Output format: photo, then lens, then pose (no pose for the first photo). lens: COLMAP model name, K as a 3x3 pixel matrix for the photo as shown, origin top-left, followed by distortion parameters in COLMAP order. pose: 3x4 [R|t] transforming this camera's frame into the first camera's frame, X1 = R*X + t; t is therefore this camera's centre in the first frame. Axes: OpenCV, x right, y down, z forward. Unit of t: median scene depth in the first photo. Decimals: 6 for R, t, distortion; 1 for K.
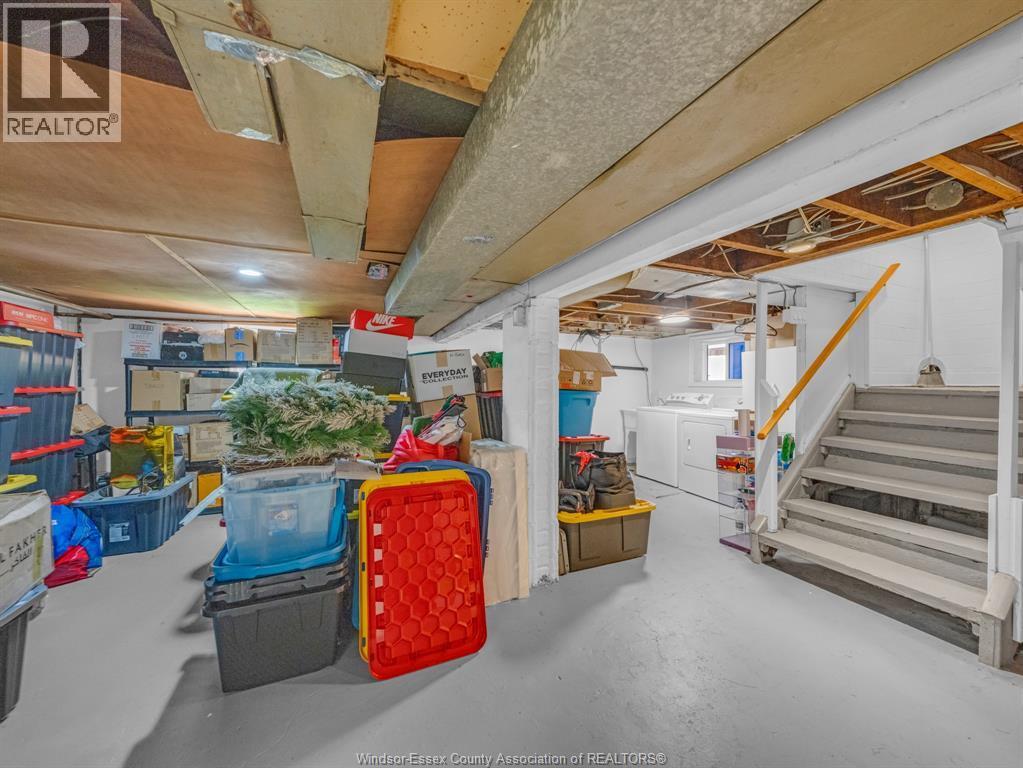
lens RADIAL K [[397.2, 0, 511.5], [0, 397.2, 384.0], [0, 0, 1]] dist [-0.001097, -0.000159]
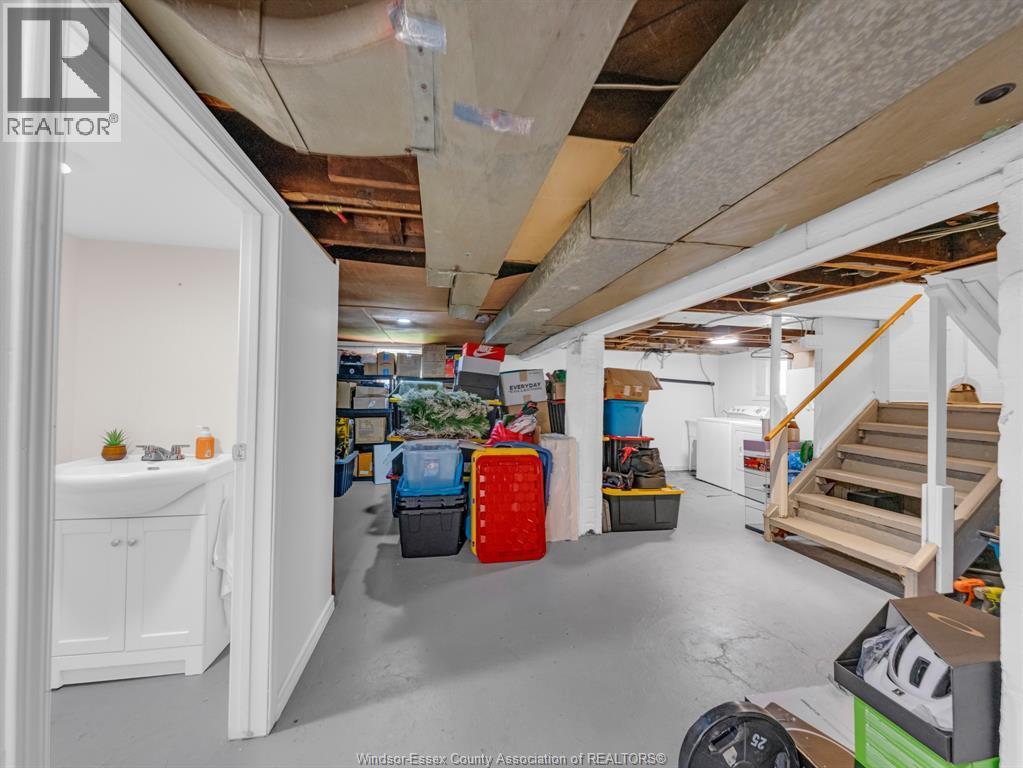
lens RADIAL K [[395.3, 0, 512.9], [0, 395.3, 388.6], [0, 0, 1]] dist [-0.002427, -0.000428]
pose [[0.977133, 0.014910, -0.212104, 0.090322], [-0.018056, 0.999754, -0.012905, 0.001272], [0.211859, 0.016440, 0.977162, -0.397775]]
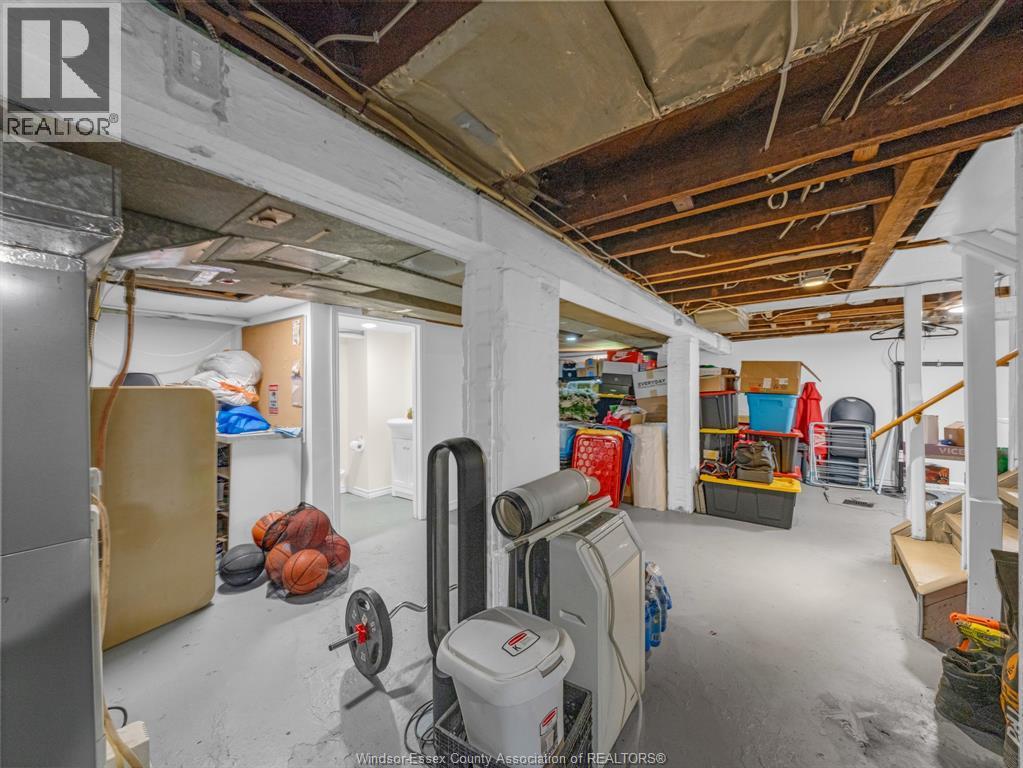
lens RADIAL K [[395.3, 0, 512.9], [0, 395.3, 388.6], [0, 0, 1]] dist [-0.002427, -0.000428]
pose [[0.501737, -0.002028, -0.865018, 1.010166], [0.005352, 0.999985, 0.000760, -0.004935], [0.865004, -0.005011, 0.501740, -0.358420]]
